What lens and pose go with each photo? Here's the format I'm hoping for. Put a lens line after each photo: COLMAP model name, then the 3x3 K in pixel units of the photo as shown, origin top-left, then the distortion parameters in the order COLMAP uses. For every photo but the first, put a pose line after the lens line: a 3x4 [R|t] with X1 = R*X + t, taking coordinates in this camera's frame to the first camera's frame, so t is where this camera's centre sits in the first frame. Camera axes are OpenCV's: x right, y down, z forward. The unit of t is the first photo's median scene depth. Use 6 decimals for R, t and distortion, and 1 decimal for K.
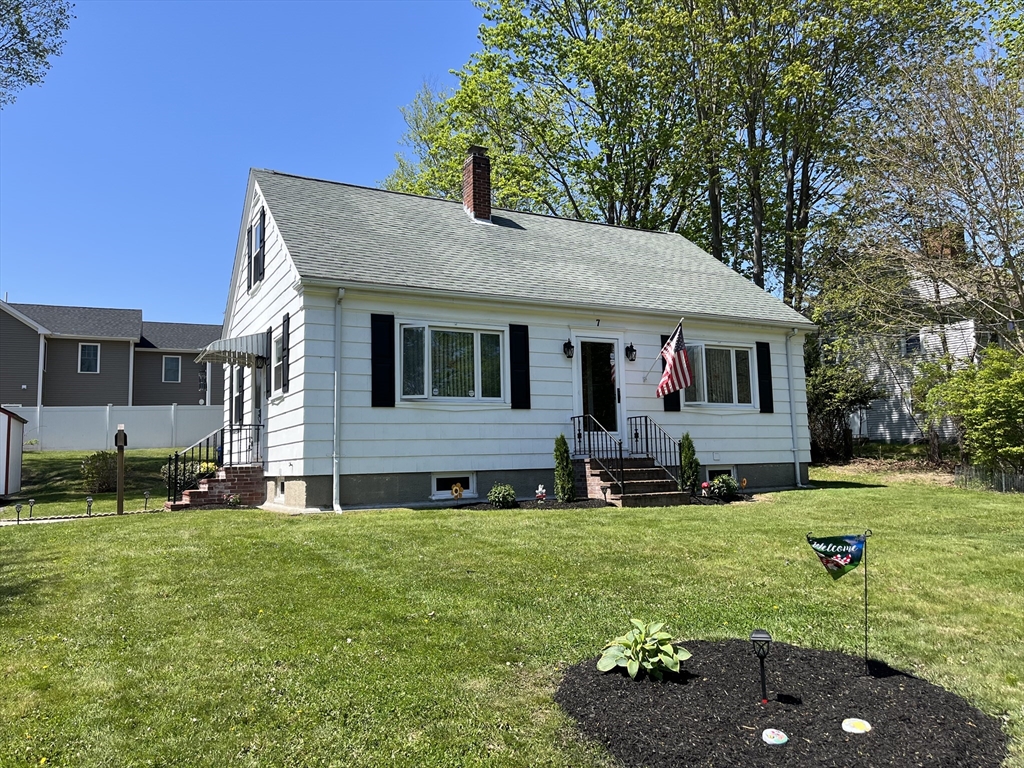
lens RADIAL K [[763.4, 0, 513.8], [0, 763.4, 381.1], [0, 0, 1]] dist [-0.000330, 0.002196]
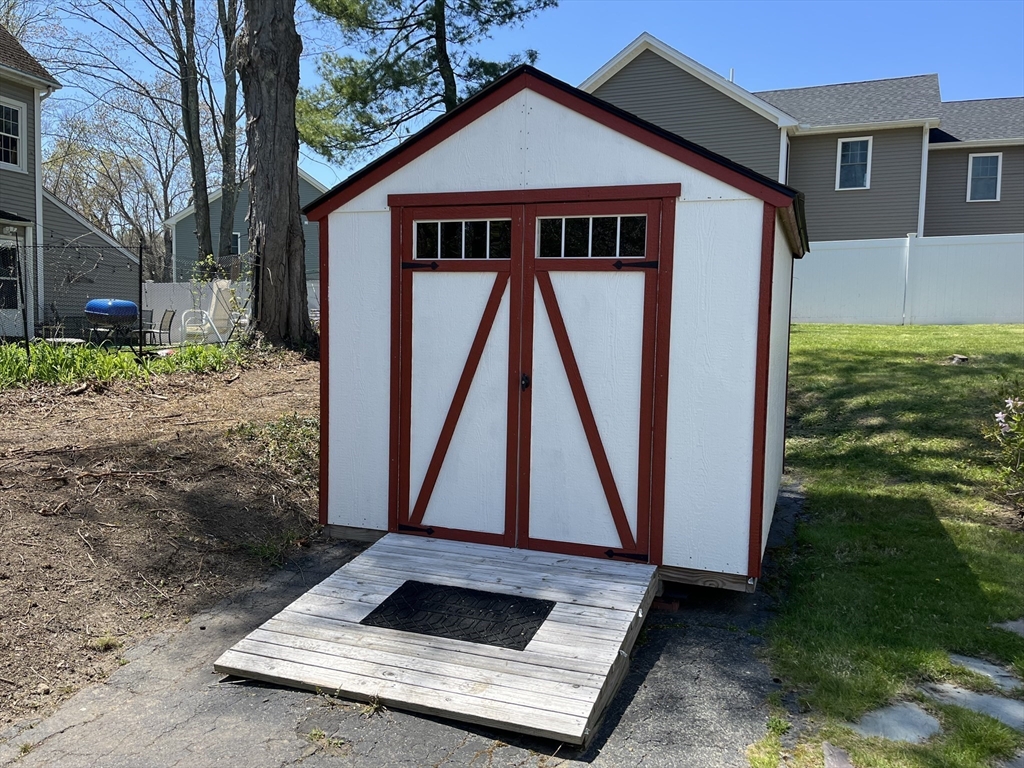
lens RADIAL K [[816.8, 0, 511.7], [0, 816.8, 383.4], [0, 0, 1]] dist [0.016084, -0.002257]
pose [[0.659119, 0.083611, -0.747376, -0.249707], [0.048704, 0.986968, 0.153367, 0.029127], [0.750460, -0.137487, 0.646458, 0.377447]]
